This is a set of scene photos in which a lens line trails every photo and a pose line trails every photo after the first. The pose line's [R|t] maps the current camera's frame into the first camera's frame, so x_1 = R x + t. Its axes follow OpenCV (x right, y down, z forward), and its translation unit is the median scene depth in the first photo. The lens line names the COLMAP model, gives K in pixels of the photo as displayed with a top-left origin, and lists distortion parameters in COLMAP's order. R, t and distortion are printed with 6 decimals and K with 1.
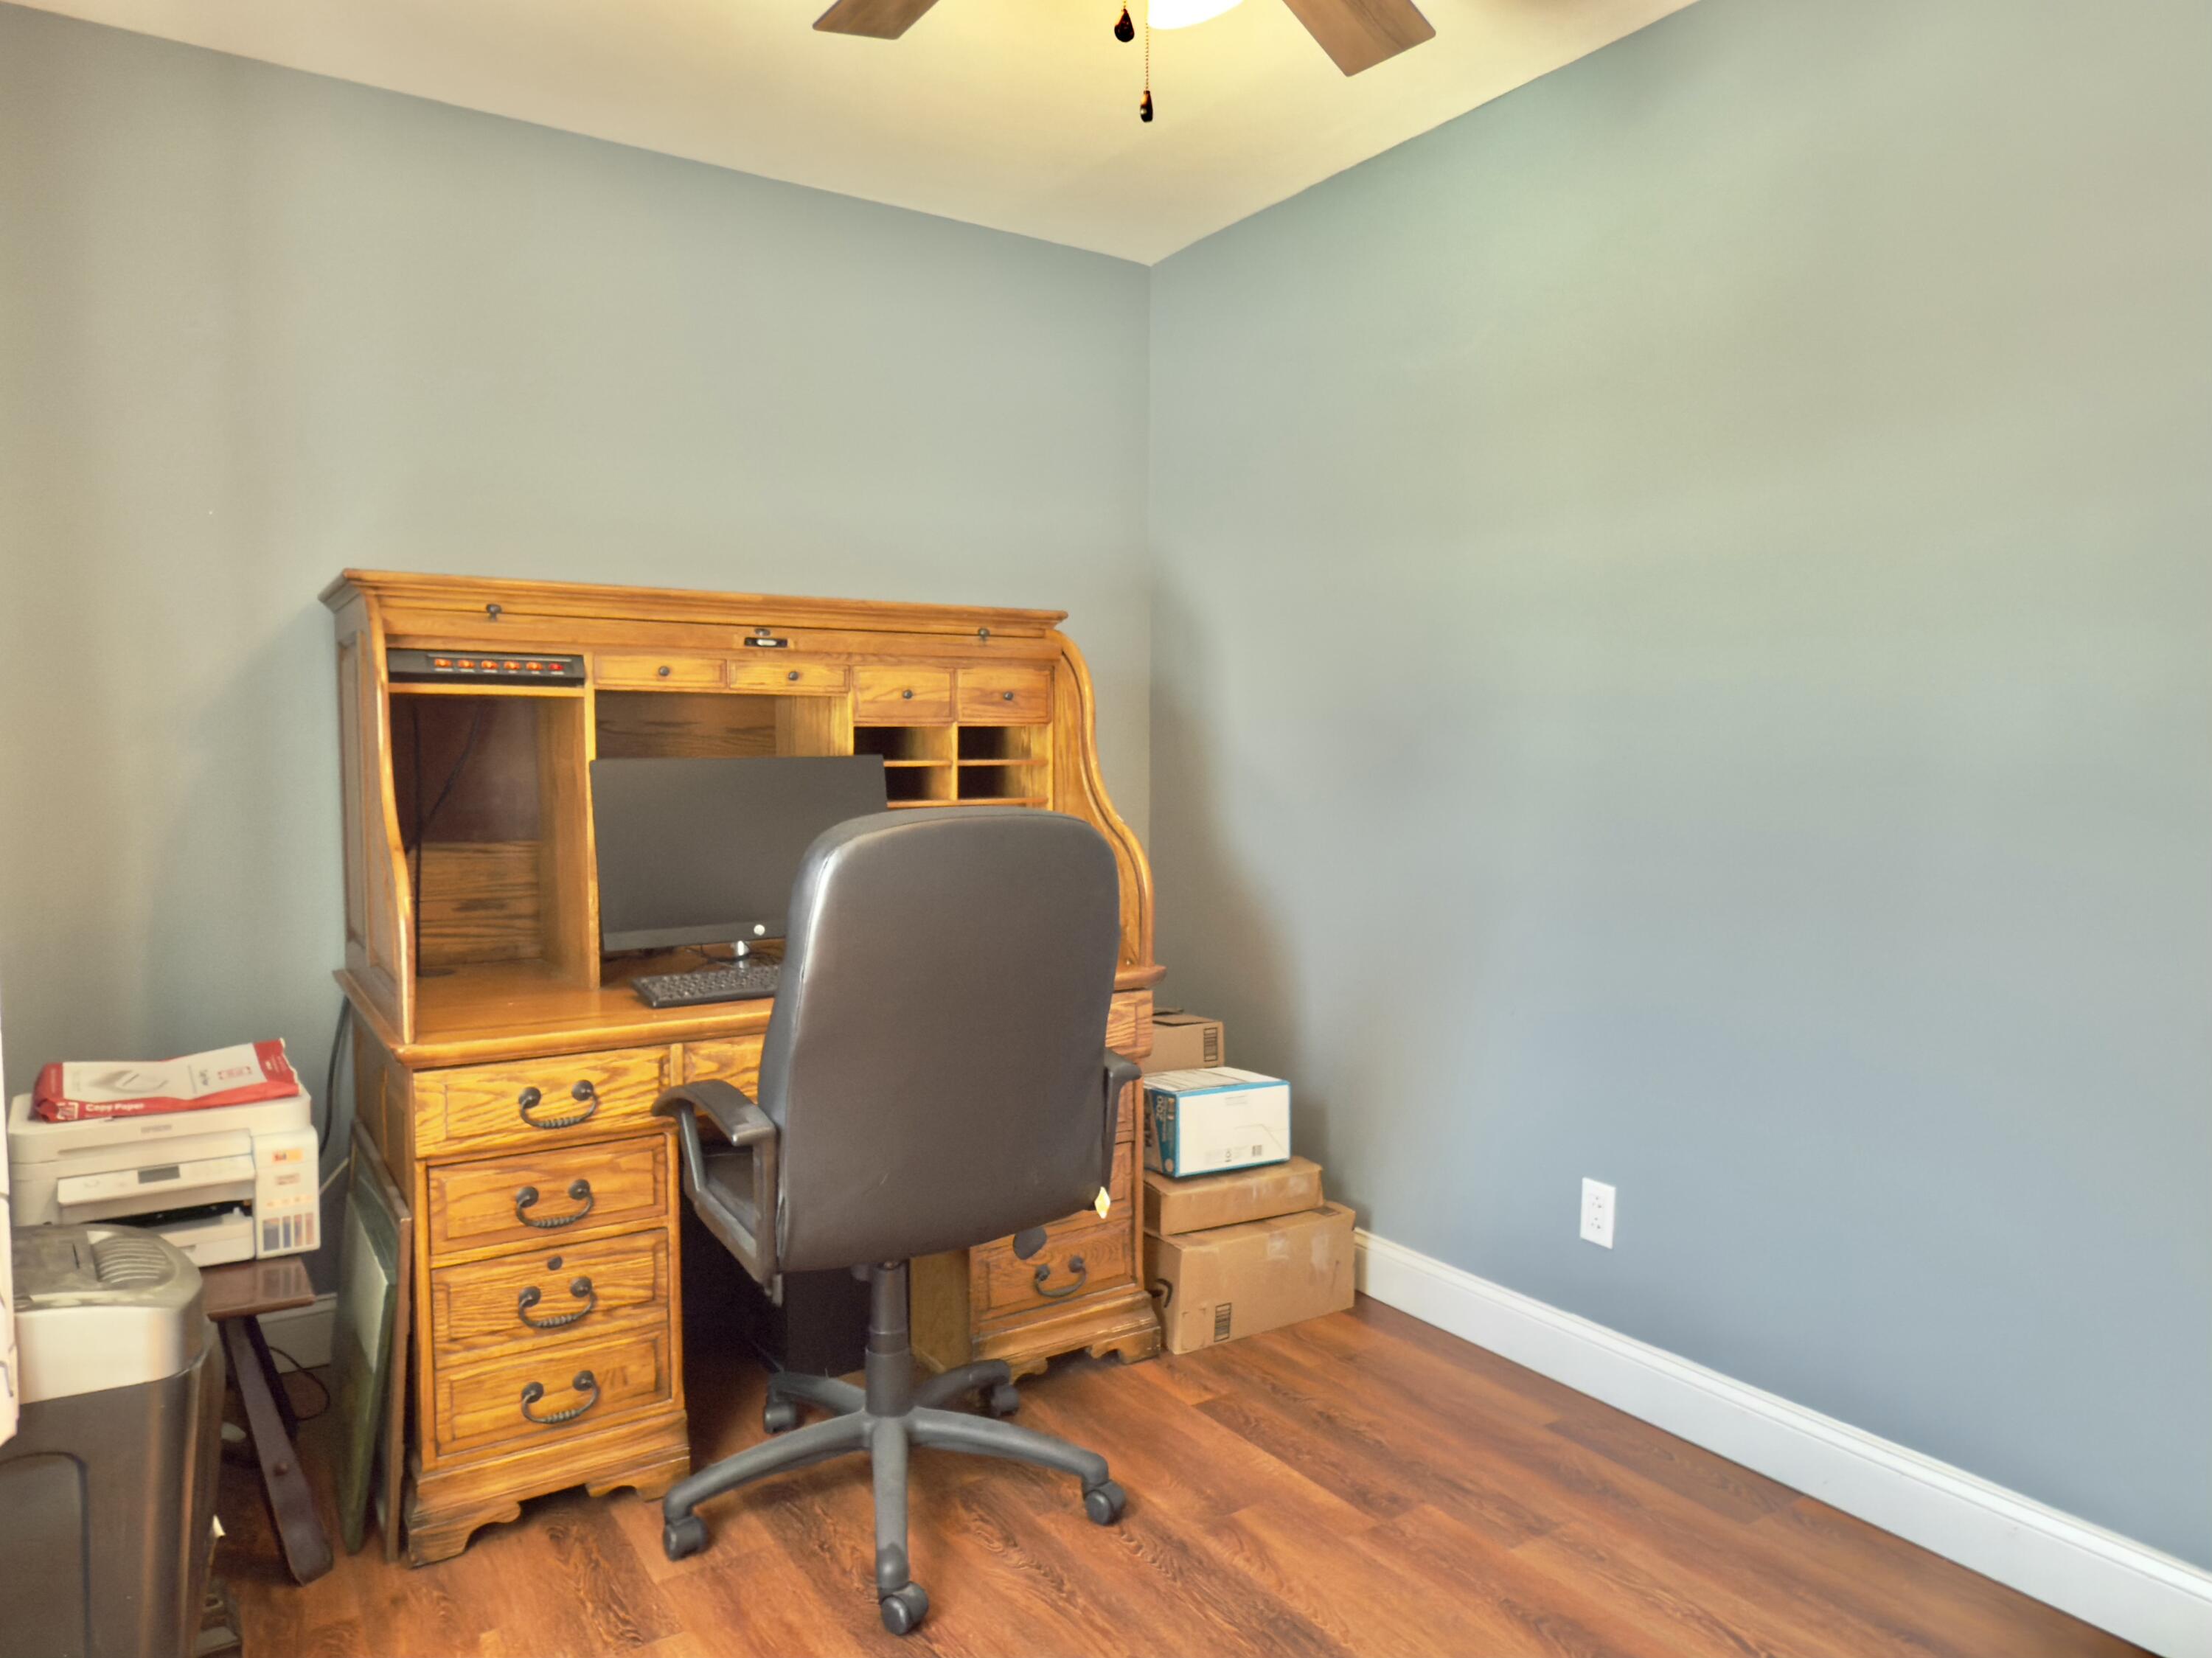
lens RADIAL K [[1424.8, 0, 1106.0], [0, 1424.8, 829.0], [0, 0, 1]] dist [-0.009536, 0.003402]
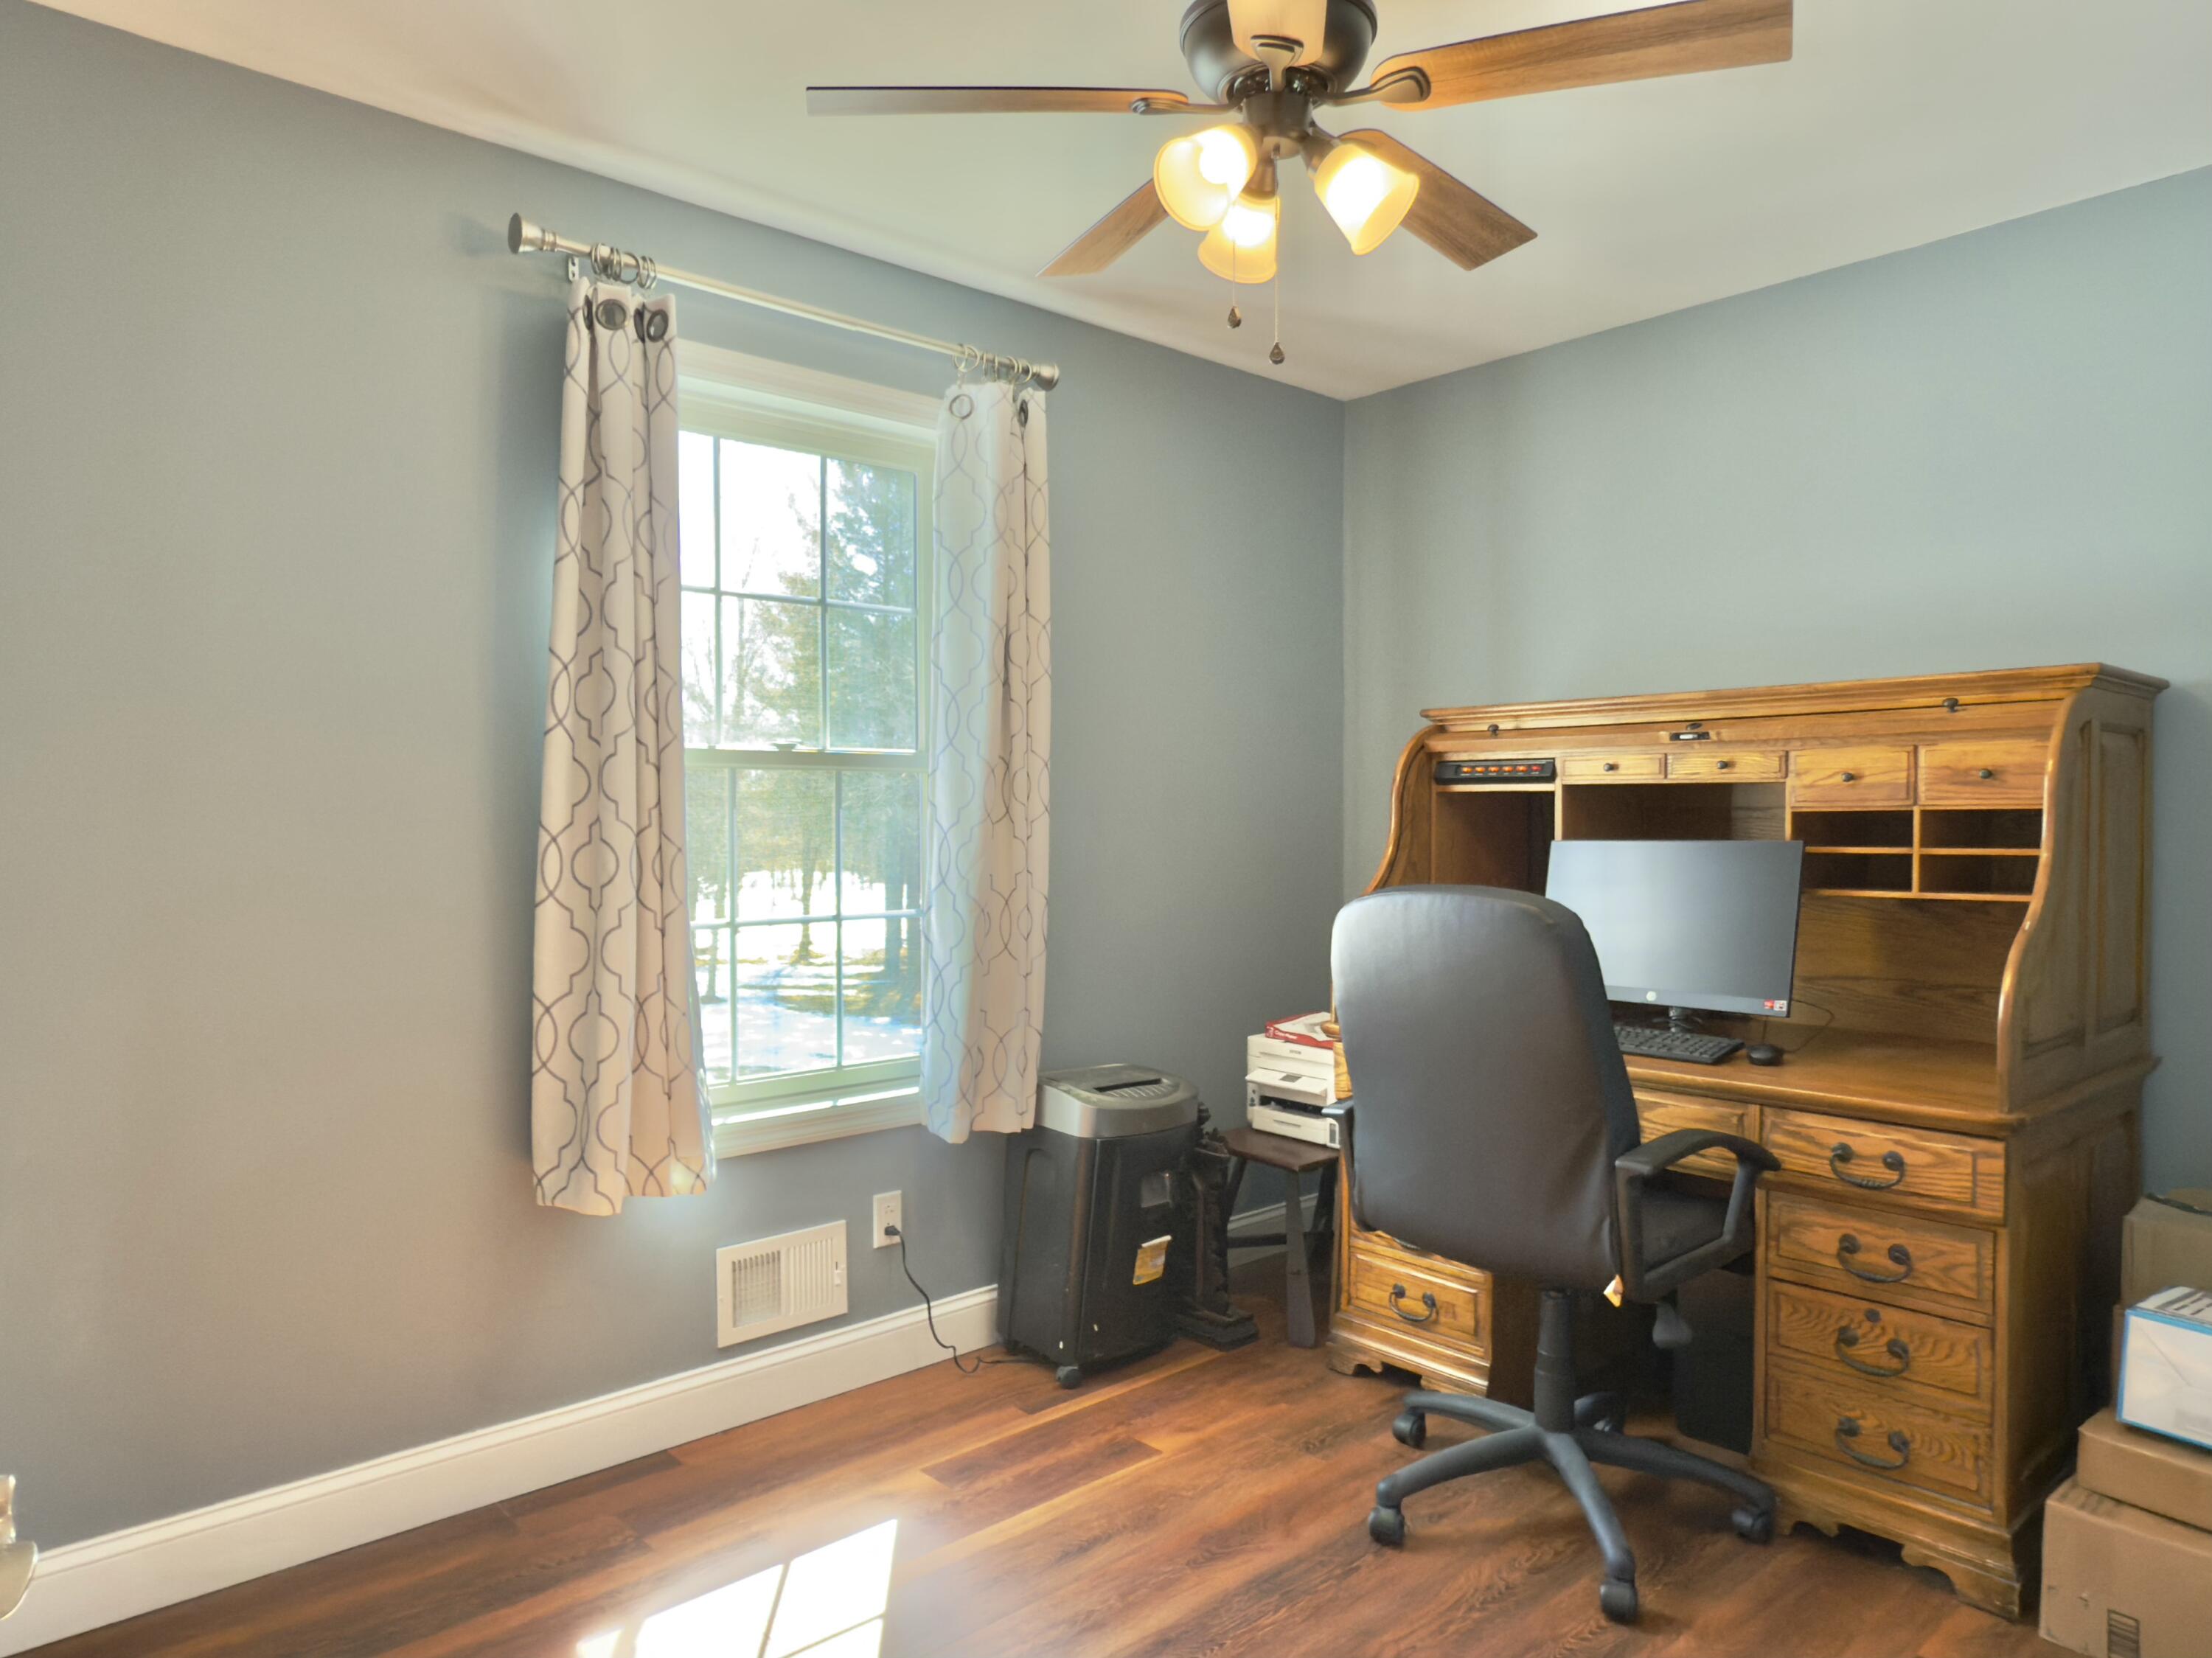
lens RADIAL K [[1424.8, 0, 1106.0], [0, 1424.8, 829.0], [0, 0, 1]] dist [-0.009536, 0.003402]
pose [[0.140999, 0.010829, -0.989950, 0.746480], [-0.049815, 0.998751, 0.003830, -0.040120], [0.988756, 0.048774, 0.141363, 0.389739]]
